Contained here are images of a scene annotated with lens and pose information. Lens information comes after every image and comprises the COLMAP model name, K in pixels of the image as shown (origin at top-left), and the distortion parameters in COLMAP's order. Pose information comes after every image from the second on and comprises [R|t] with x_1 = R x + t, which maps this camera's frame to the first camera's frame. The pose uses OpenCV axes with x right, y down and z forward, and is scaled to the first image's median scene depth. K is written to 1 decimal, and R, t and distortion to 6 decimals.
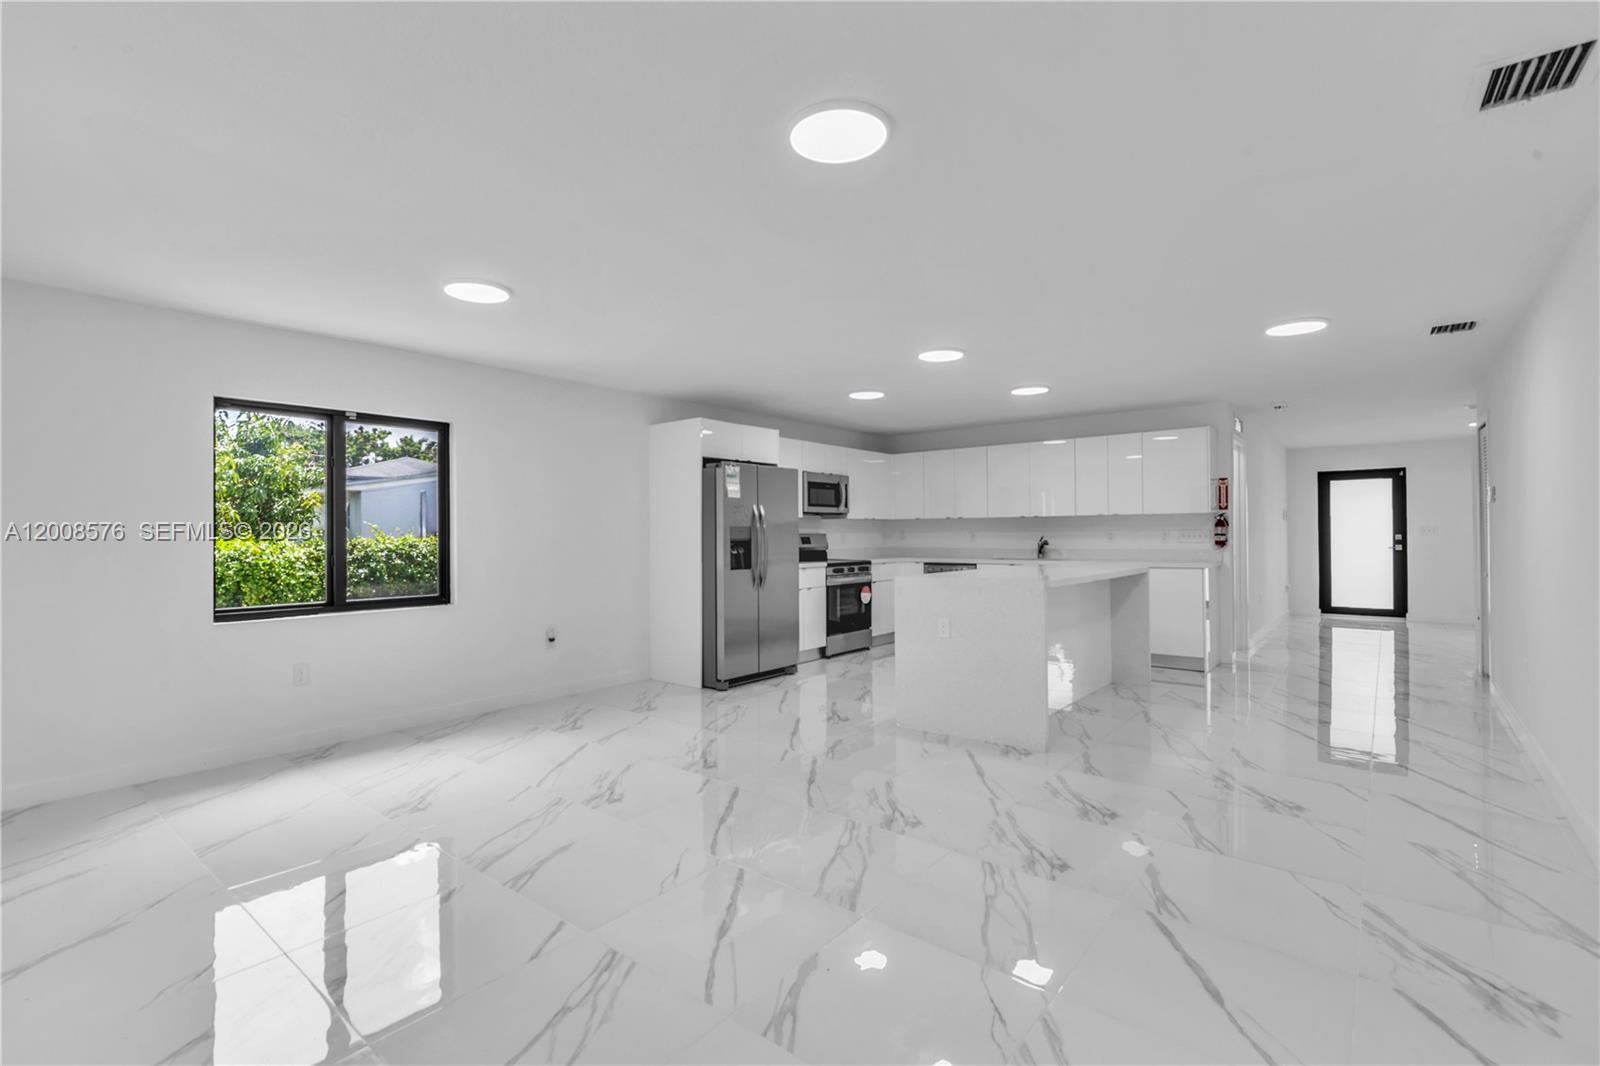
lens RADIAL K [[714.6, 0, 805.2], [0, 714.6, 533.5], [0, 0, 1]] dist [0.012156, 0.000192]
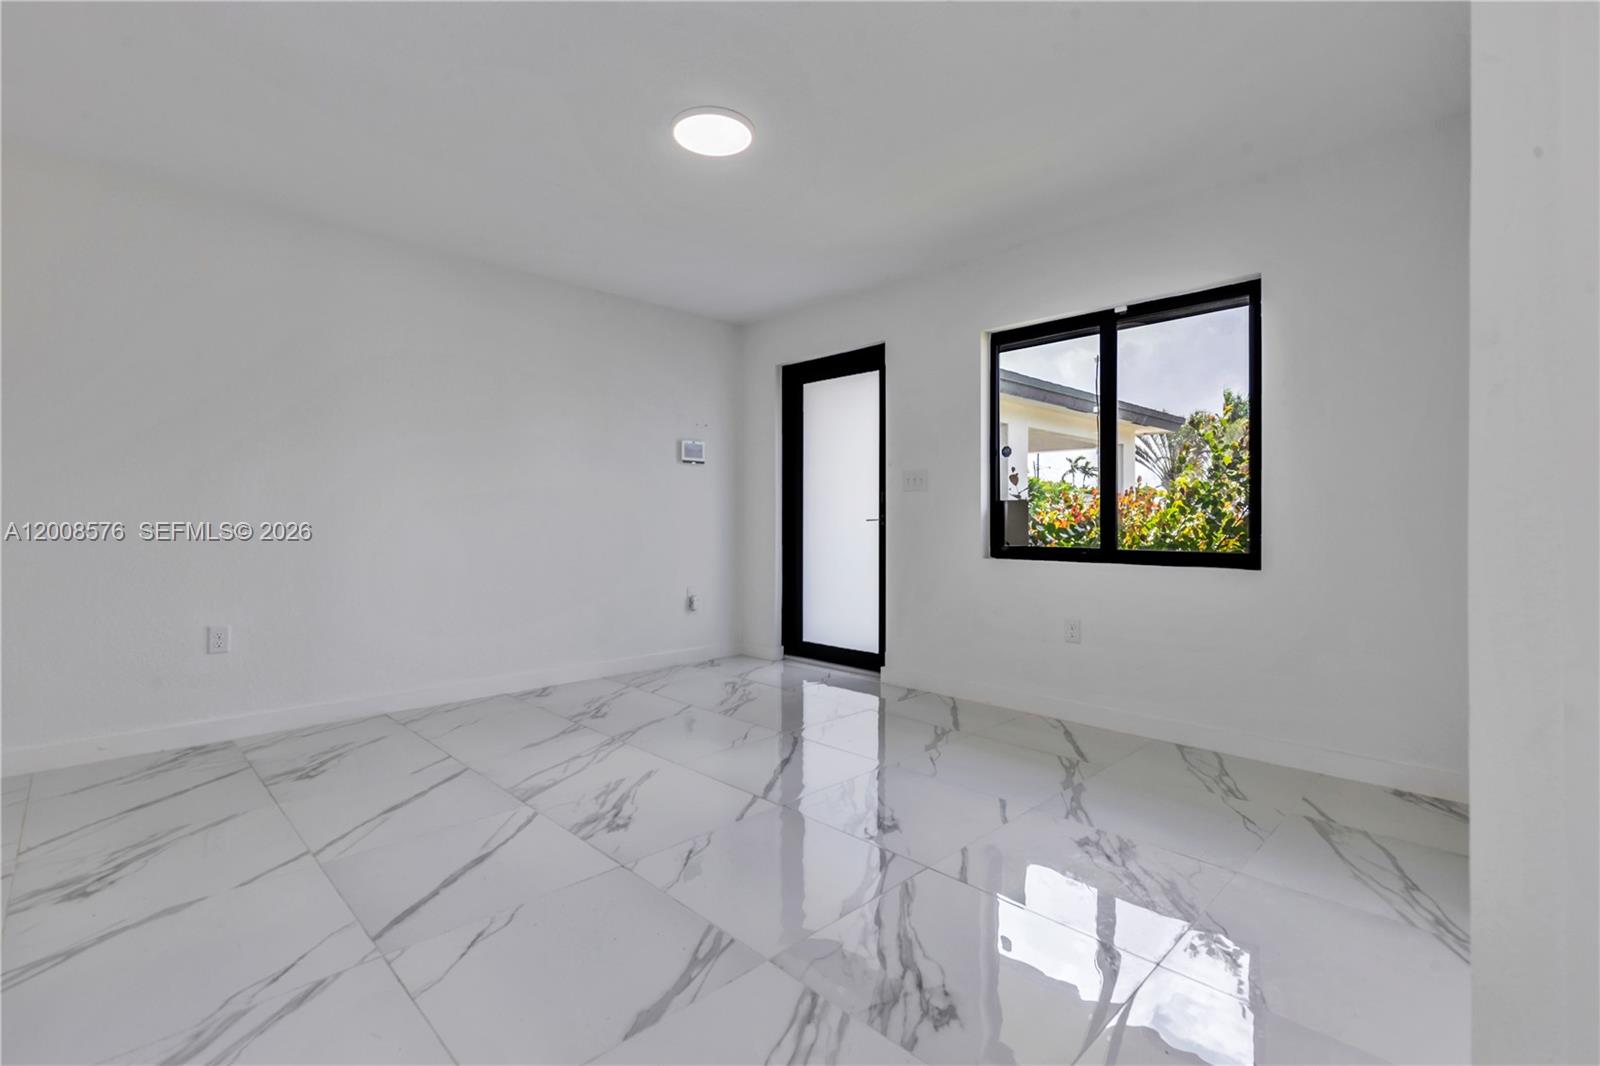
lens RADIAL K [[714.6, 0, 805.2], [0, 714.6, 533.5], [0, 0, 1]] dist [0.012156, 0.000192]
pose [[0.993385, 0.012748, -0.114121, 1.136290], [-0.011789, 0.999889, 0.009073, 0.033500], [0.114224, -0.007667, 0.993425, 0.747661]]
